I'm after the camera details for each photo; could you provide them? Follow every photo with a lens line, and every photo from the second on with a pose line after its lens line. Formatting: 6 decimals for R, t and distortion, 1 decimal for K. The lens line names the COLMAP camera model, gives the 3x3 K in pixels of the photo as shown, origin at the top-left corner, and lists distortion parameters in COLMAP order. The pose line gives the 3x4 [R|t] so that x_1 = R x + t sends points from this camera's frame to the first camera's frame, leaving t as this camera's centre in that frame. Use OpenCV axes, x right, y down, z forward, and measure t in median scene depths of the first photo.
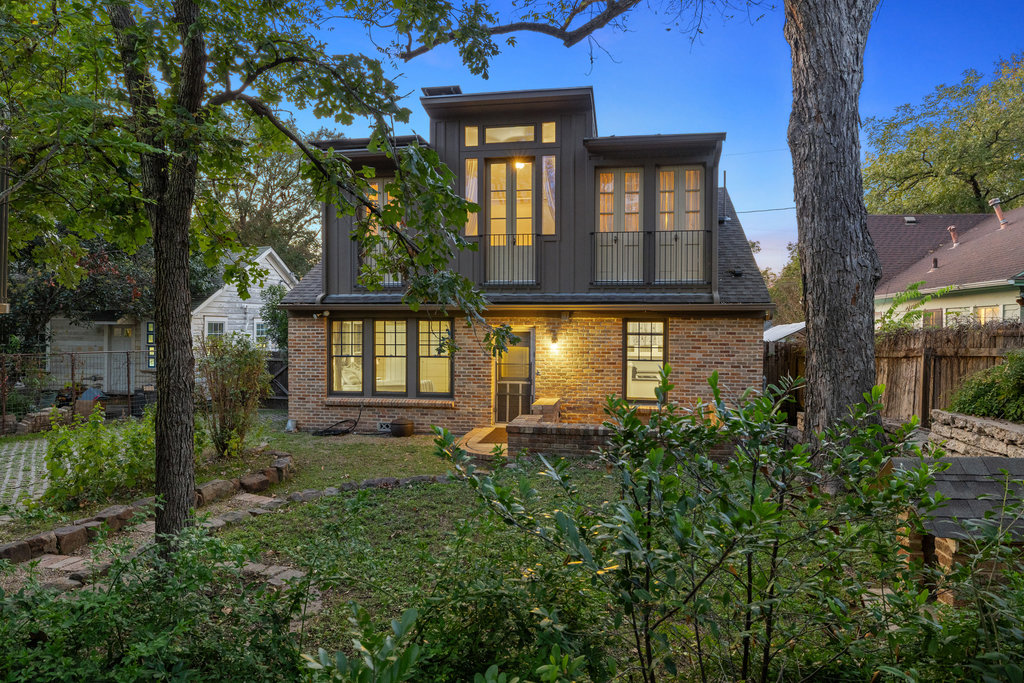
lens RADIAL K [[678.4, 0, 511.9], [0, 678.4, 341.5], [0, 0, 1]] dist [-0.017106, -0.000022]
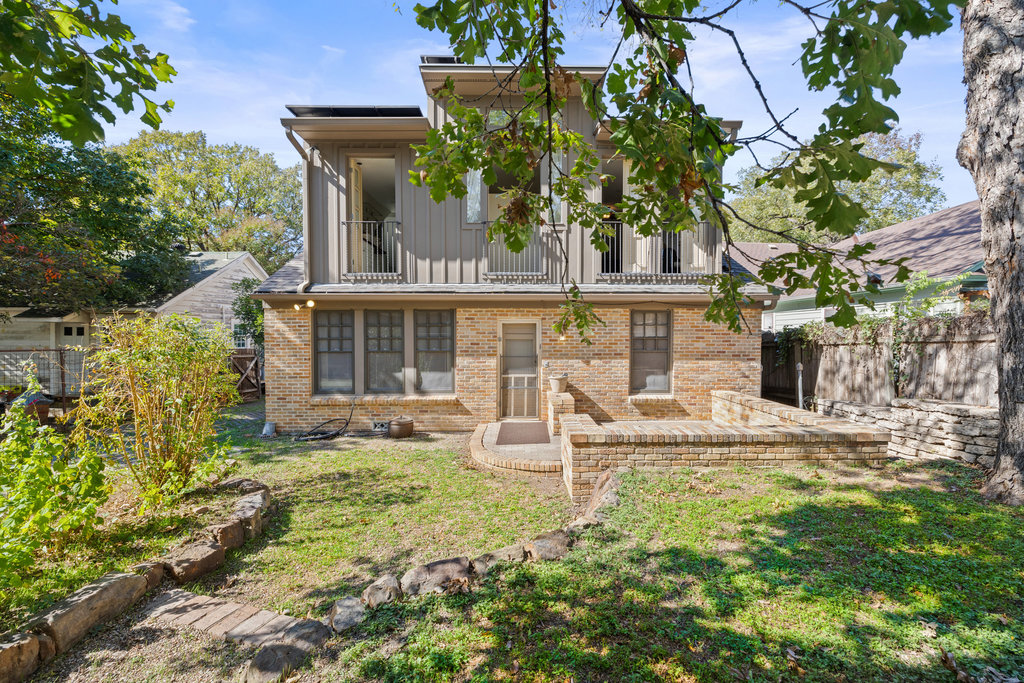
lens RADIAL K [[444.0, 0, 514.0], [0, 444.0, 345.8], [0, 0, 1]] dist [0.013829, 0.000261]
pose [[0.983735, -0.009139, 0.179393, -0.117694], [0.009206, 0.999958, 0.000461, 0.018018], [-0.179390, 0.001198, 0.983777, 0.379700]]
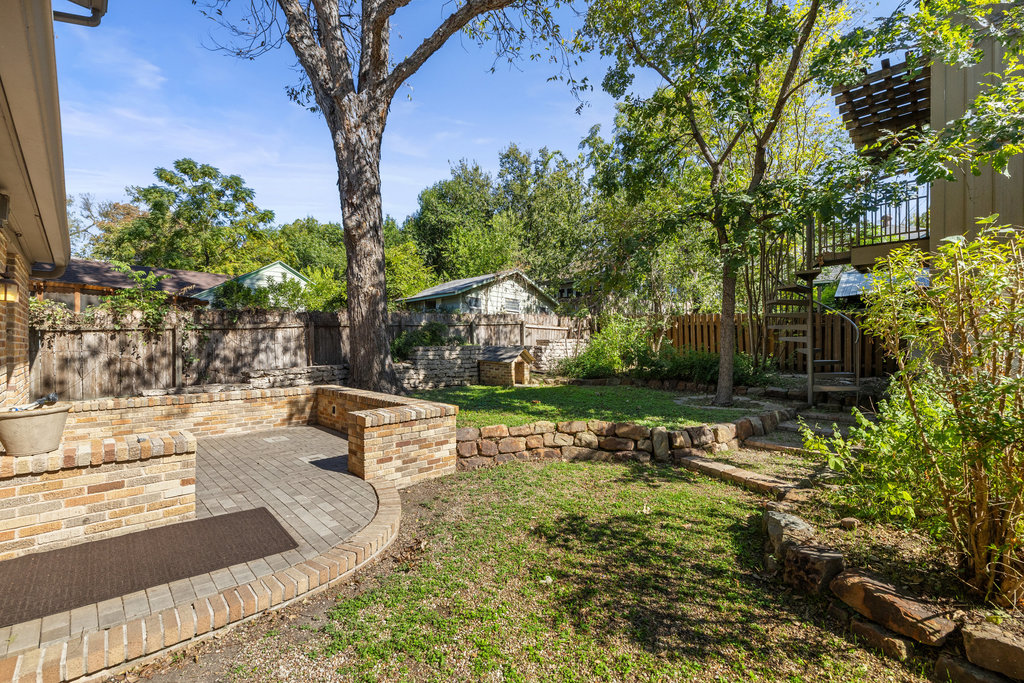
lens RADIAL K [[444.0, 0, 513.9], [0, 444.0, 338.0], [0, 0, 1]] dist [0.013829, 0.000261]
pose [[-0.835262, -0.008750, 0.549782, -0.340642], [-0.001060, 0.999897, 0.014303, 0.032868], [-0.549850, 0.011364, -0.835186, 1.392031]]
